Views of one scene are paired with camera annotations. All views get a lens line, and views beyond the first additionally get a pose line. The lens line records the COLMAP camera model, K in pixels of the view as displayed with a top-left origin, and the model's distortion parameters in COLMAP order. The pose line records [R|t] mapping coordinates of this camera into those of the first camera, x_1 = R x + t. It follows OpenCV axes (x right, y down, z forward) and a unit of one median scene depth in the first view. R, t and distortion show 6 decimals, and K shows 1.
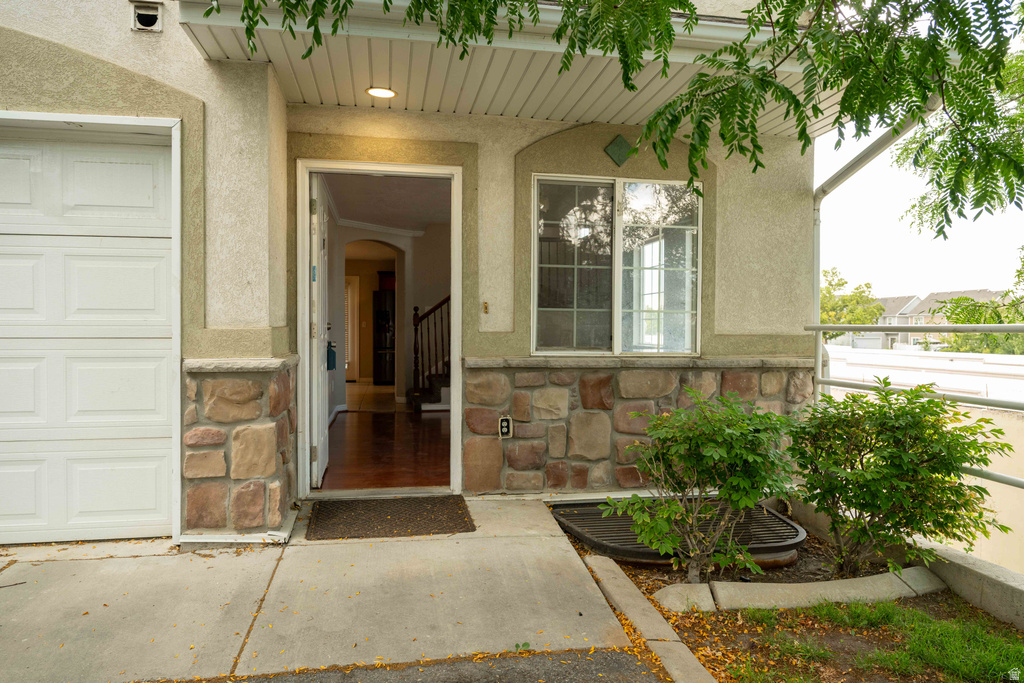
lens RADIAL K [[682.9, 0, 512.0], [0, 682.9, 341.5], [0, 0, 1]] dist [0.001631, -0.000035]
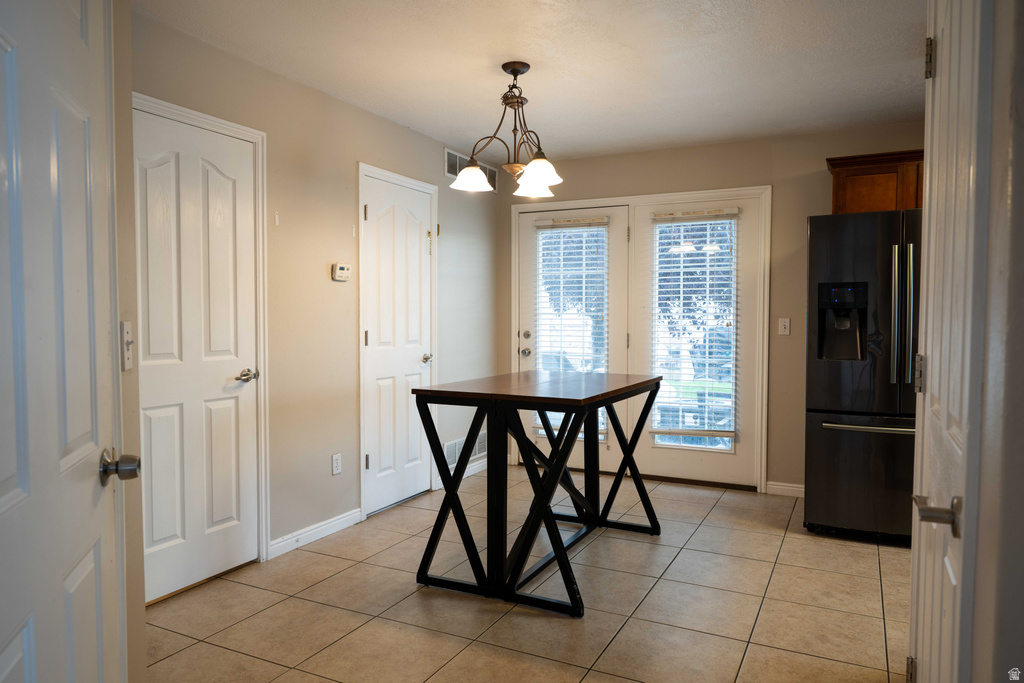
lens RADIAL K [[682.9, 0, 512.0], [0, 682.9, 341.5], [0, 0, 1]] dist [0.001631, -0.000035]
pose [[0.798065, 0.020362, -0.602227, -0.183746], [-0.006143, 0.999652, 0.025659, -0.038600], [0.602540, -0.016778, 0.797912, 0.994008]]
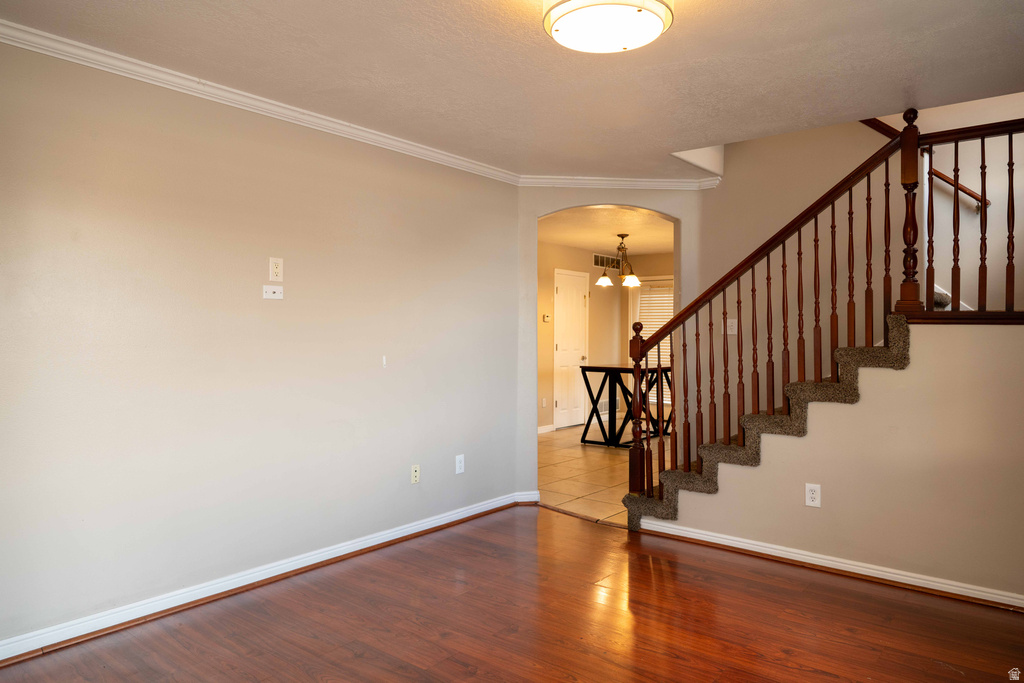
lens RADIAL K [[682.9, 0, 512.0], [0, 682.9, 341.5], [0, 0, 1]] dist [0.001631, -0.000035]
pose [[0.654284, 0.006042, -0.756225, 0.181818], [-0.011829, 0.999928, -0.002245, -0.034335], [0.756157, 0.010414, 0.654308, 0.591033]]
